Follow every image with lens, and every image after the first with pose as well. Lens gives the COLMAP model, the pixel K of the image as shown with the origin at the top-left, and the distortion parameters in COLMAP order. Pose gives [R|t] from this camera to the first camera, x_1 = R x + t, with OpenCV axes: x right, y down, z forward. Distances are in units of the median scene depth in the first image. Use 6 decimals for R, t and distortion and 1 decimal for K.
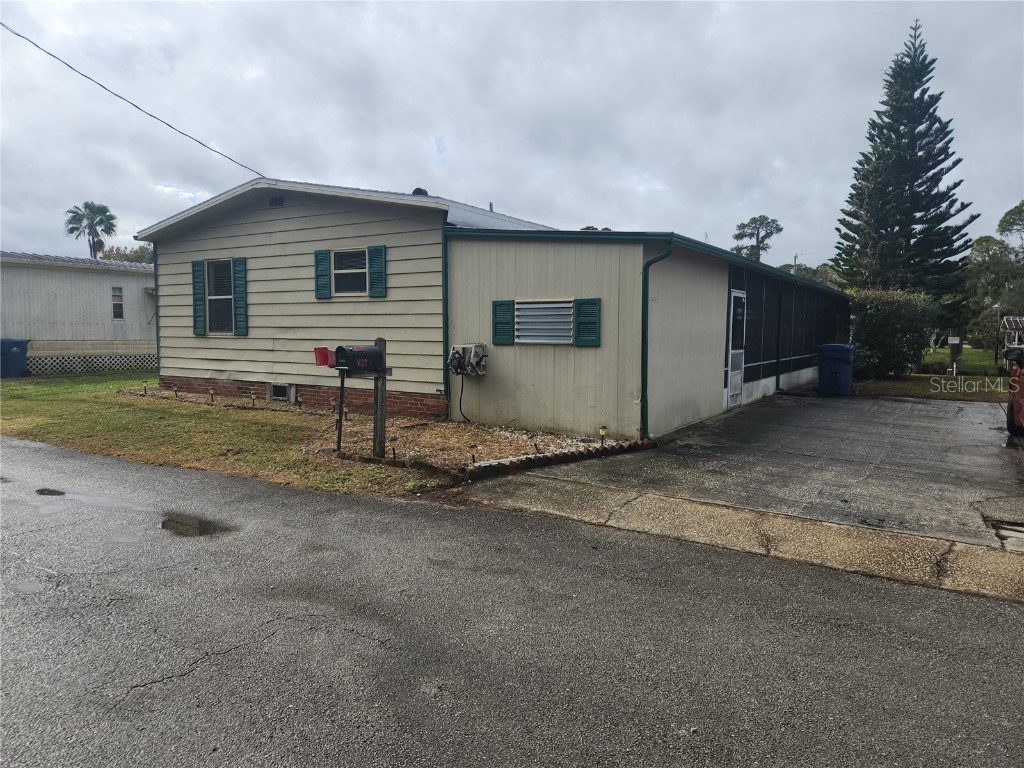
lens RADIAL K [[690.2, 0, 513.4], [0, 690.2, 388.0], [0, 0, 1]] dist [0.068275, -0.059661]
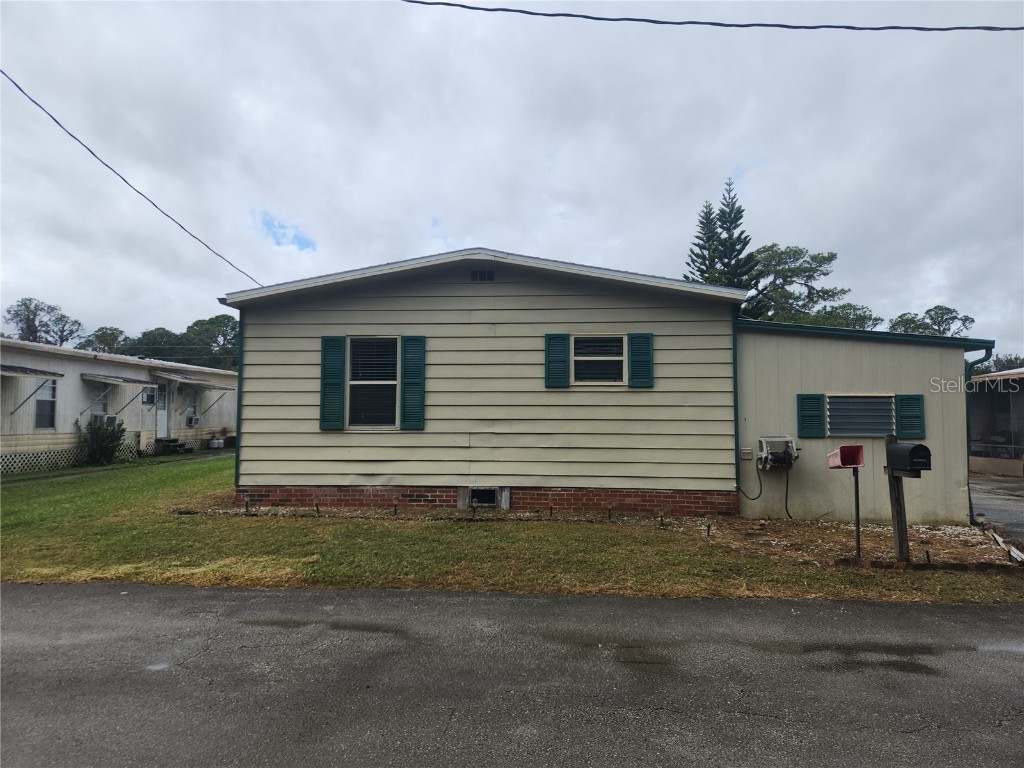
lens RADIAL K [[690.2, 0, 513.4], [0, 690.2, 388.0], [0, 0, 1]] dist [0.068275, -0.059661]
pose [[0.884384, 0.021424, 0.466269, -0.726794], [0.038091, 0.992302, -0.117842, -0.026301], [-0.465204, 0.121978, 0.876759, 0.252405]]
